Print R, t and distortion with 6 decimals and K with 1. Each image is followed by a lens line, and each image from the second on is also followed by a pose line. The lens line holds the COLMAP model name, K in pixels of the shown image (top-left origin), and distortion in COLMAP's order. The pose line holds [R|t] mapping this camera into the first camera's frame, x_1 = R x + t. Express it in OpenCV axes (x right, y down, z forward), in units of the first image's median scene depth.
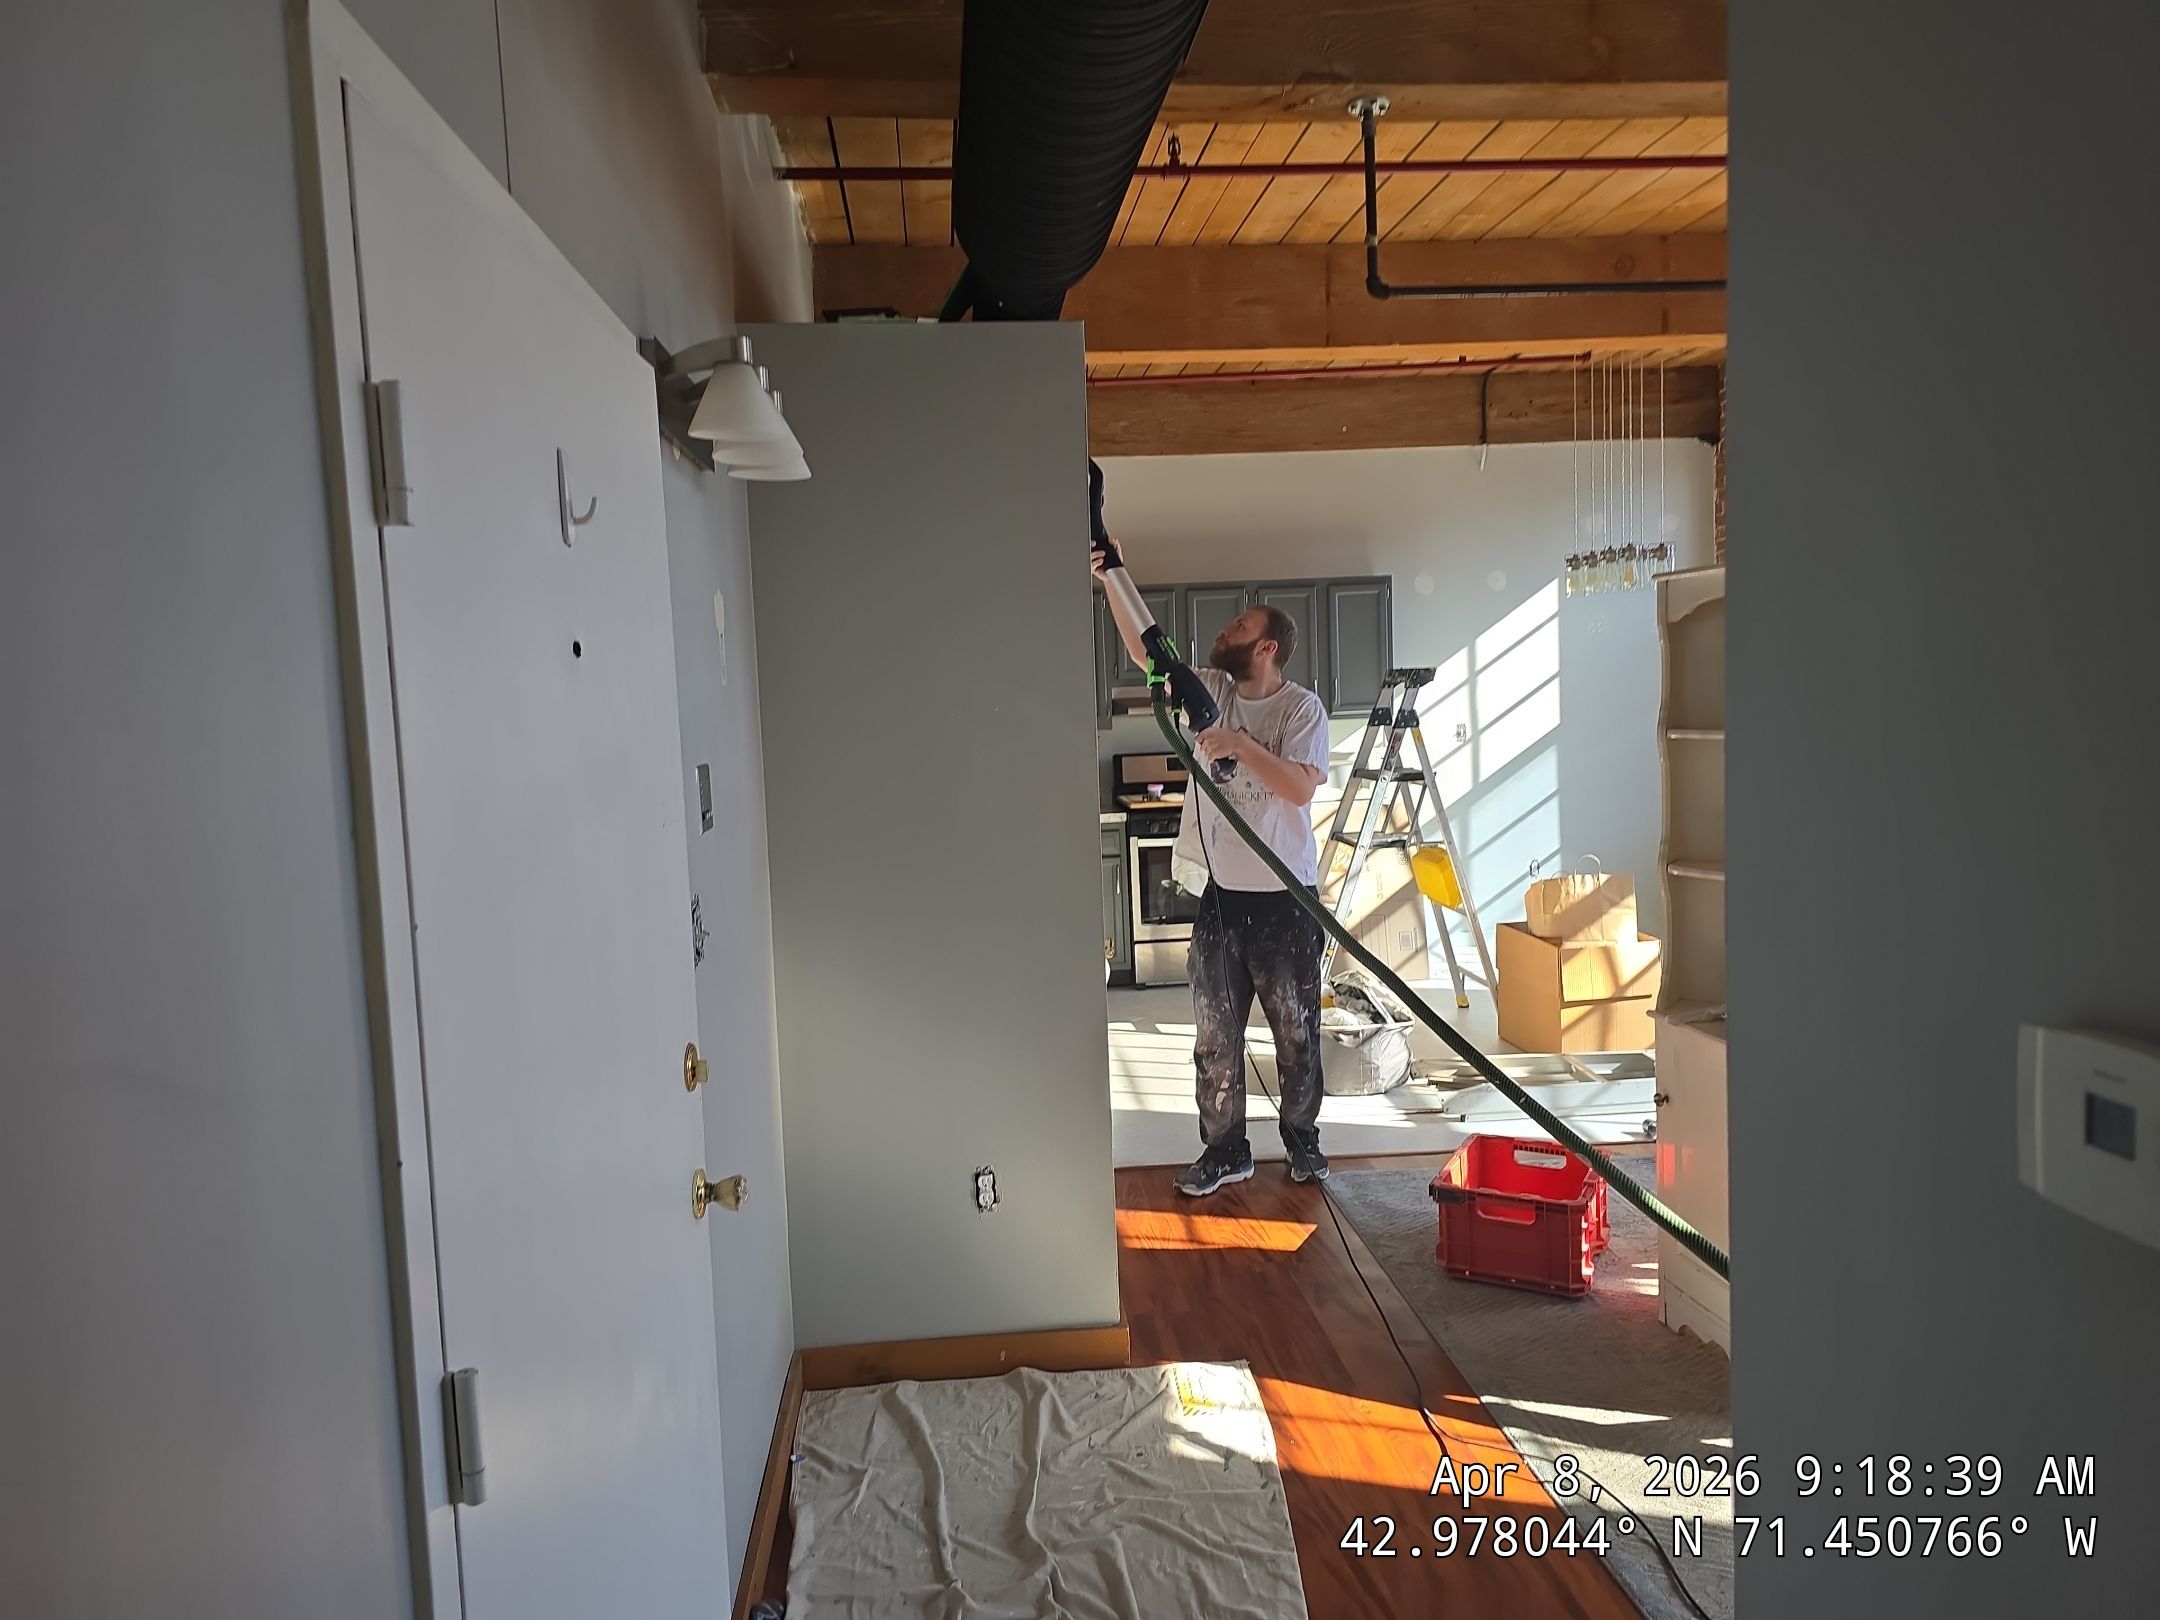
lens RADIAL K [[1461.8, 0, 1032.8], [0, 1461.8, 807.8], [0, 0, 1]] dist [0.046608, -0.049960]
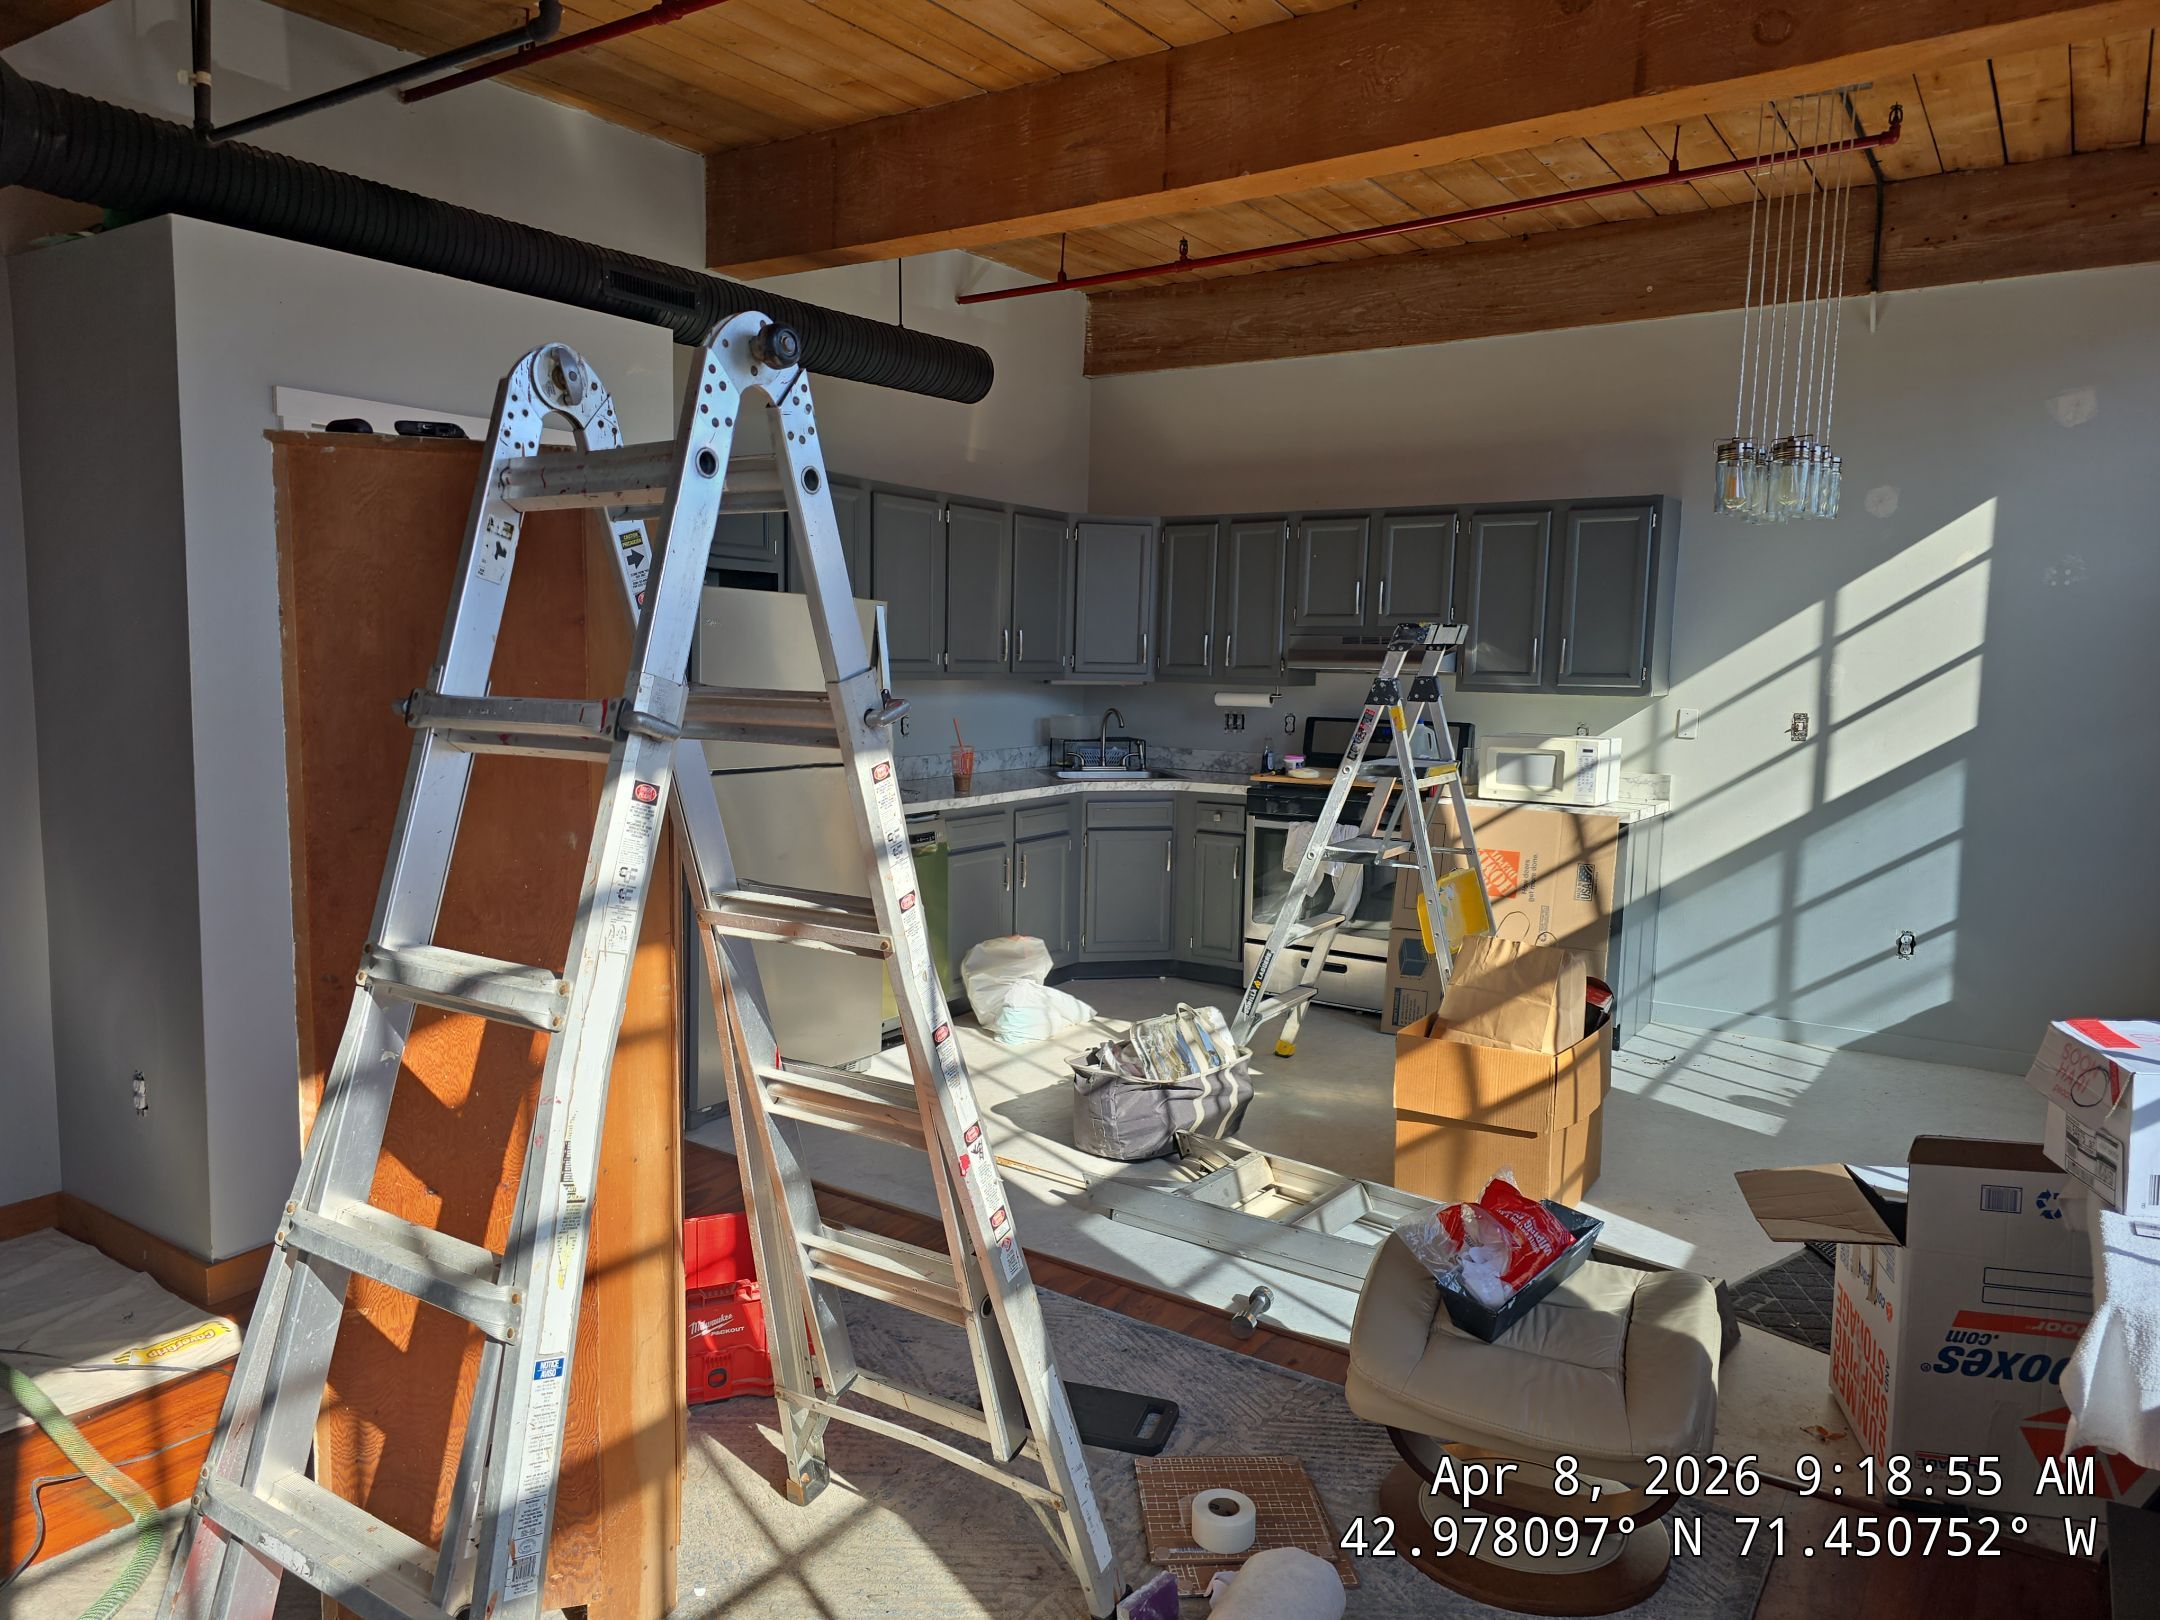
lens RADIAL K [[1461.8, 0, 1032.8], [0, 1461.8, 807.8], [0, 0, 1]] dist [0.046608, -0.049960]
pose [[0.767586, 0.122981, -0.629037, 0.590883], [-0.097456, 0.992402, 0.075100, -0.040776], [0.633494, 0.003658, 0.773739, 0.325083]]
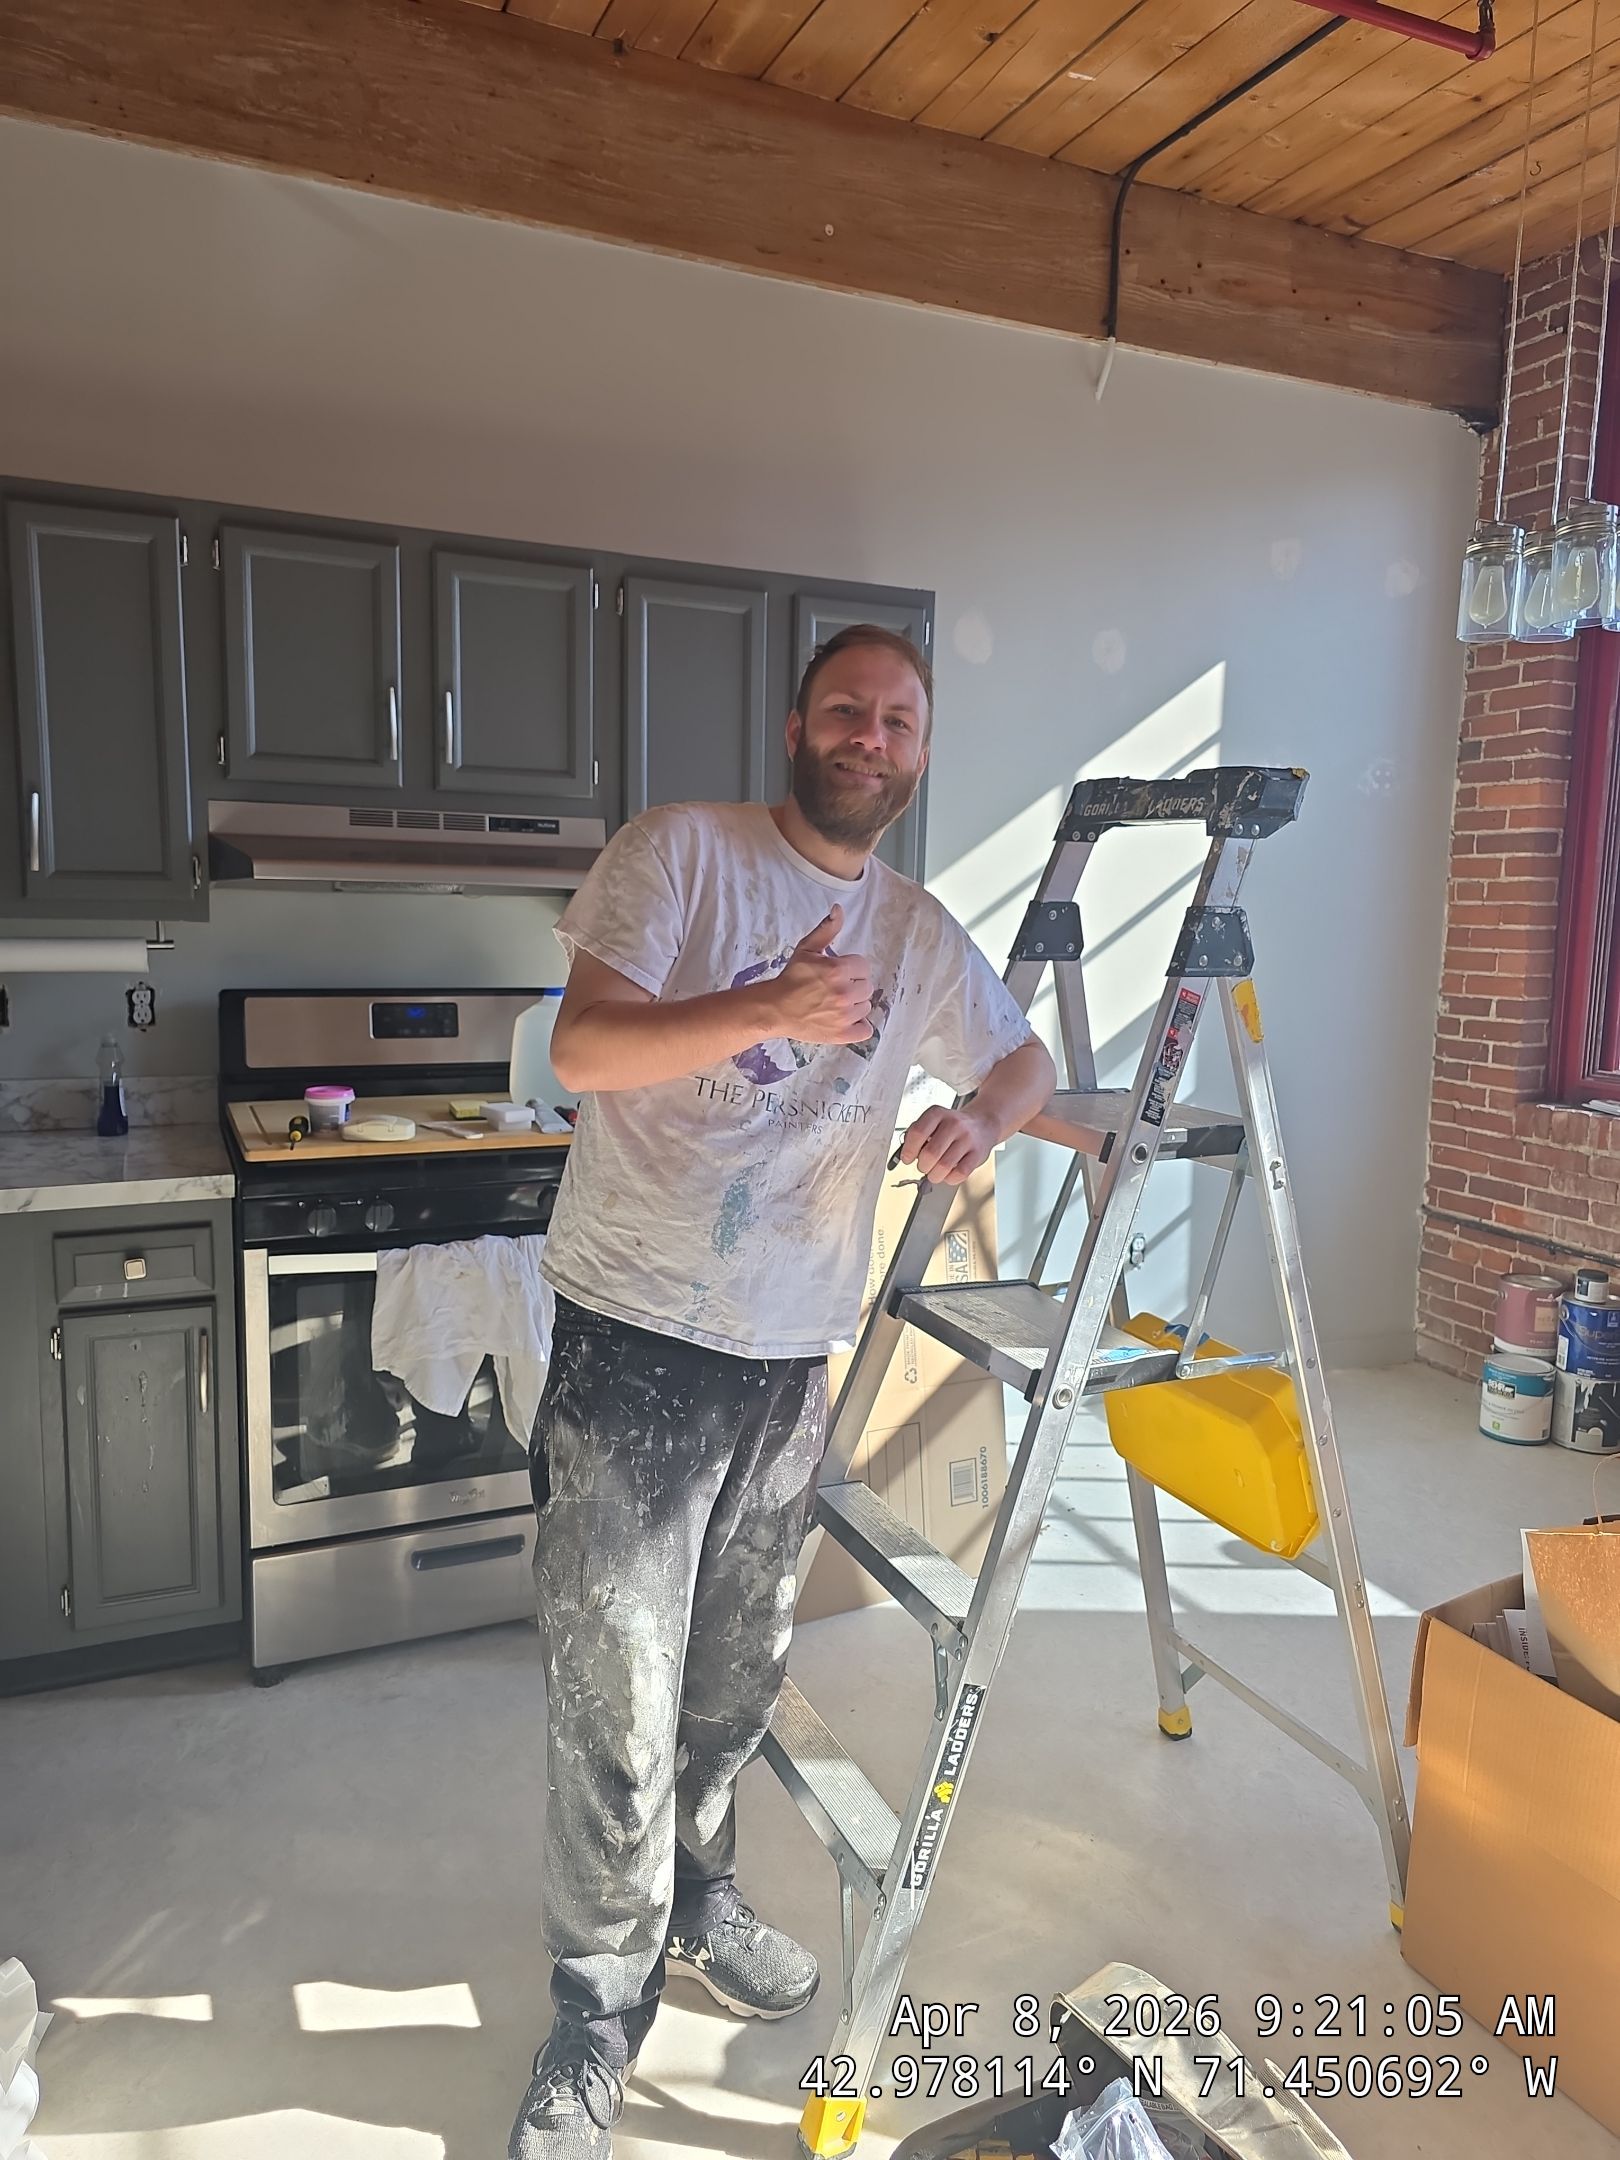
lens RADIAL K [[1461.8, 0, 810.0], [0, 1461.8, 1080.0], [0, 0, 1]] dist [0.046608, -0.049960]
pose [[0.935994, 0.018406, 0.351534, 0.081957], [-0.034692, 0.998594, 0.040085, -0.042706], [-0.350302, -0.049715, 0.935316, 0.760873]]
